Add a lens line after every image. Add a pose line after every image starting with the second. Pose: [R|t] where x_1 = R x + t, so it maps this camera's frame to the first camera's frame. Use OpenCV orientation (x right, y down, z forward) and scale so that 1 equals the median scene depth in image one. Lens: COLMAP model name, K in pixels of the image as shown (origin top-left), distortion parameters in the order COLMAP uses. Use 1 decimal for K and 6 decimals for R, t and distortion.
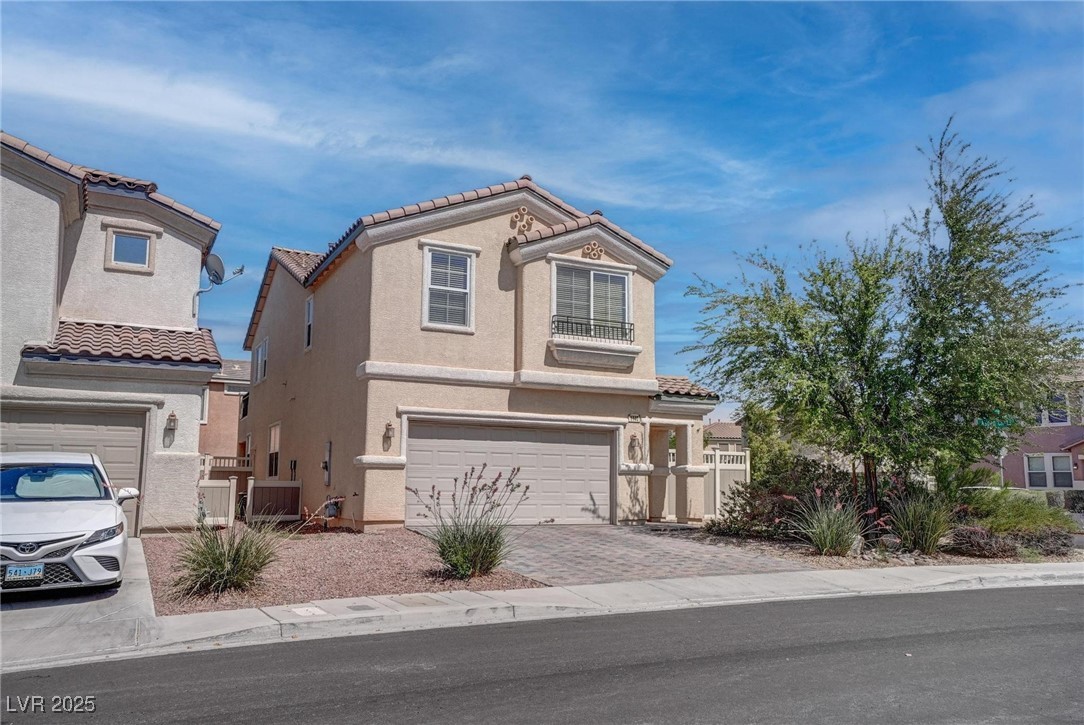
lens RADIAL K [[876.6, 0, 542.0], [0, 876.6, 362.5], [0, 0, 1]] dist [0.061637, -0.000746]
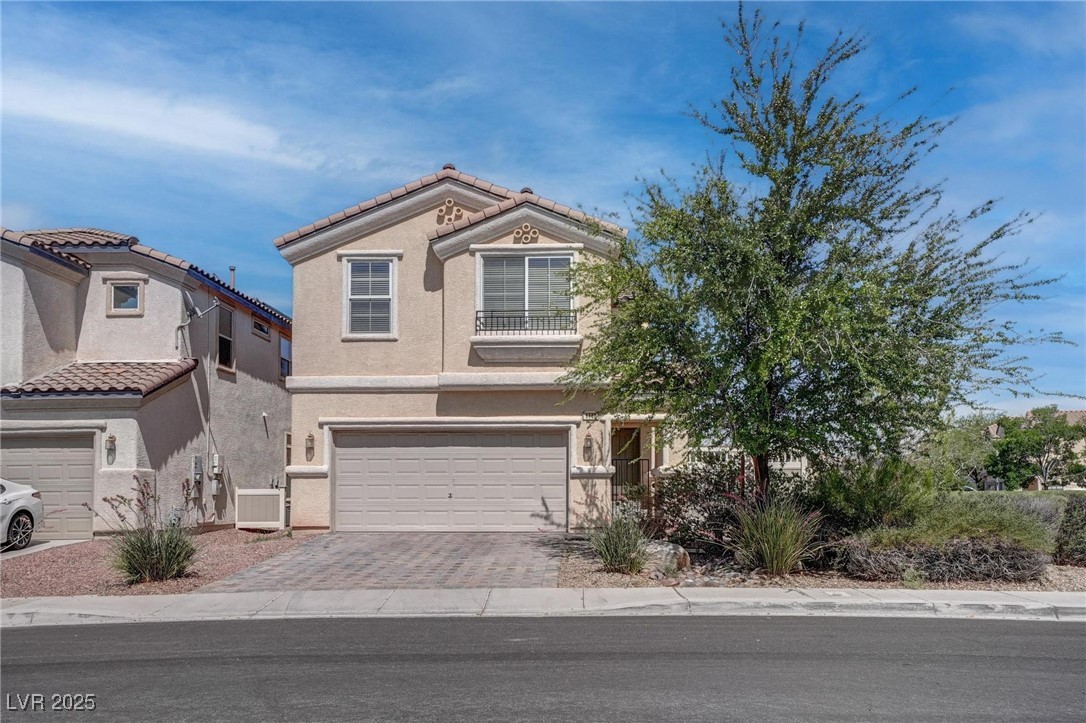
lens RADIAL K [[903.4, 0, 539.3], [0, 903.4, 430.6], [0, 0, 1]] dist [0.069895, 0.002425]
pose [[0.864827, -0.046069, -0.499952, 0.564687], [0.083742, 0.995068, 0.053165, 0.028035], [0.495037, -0.087845, 0.864420, 0.190946]]
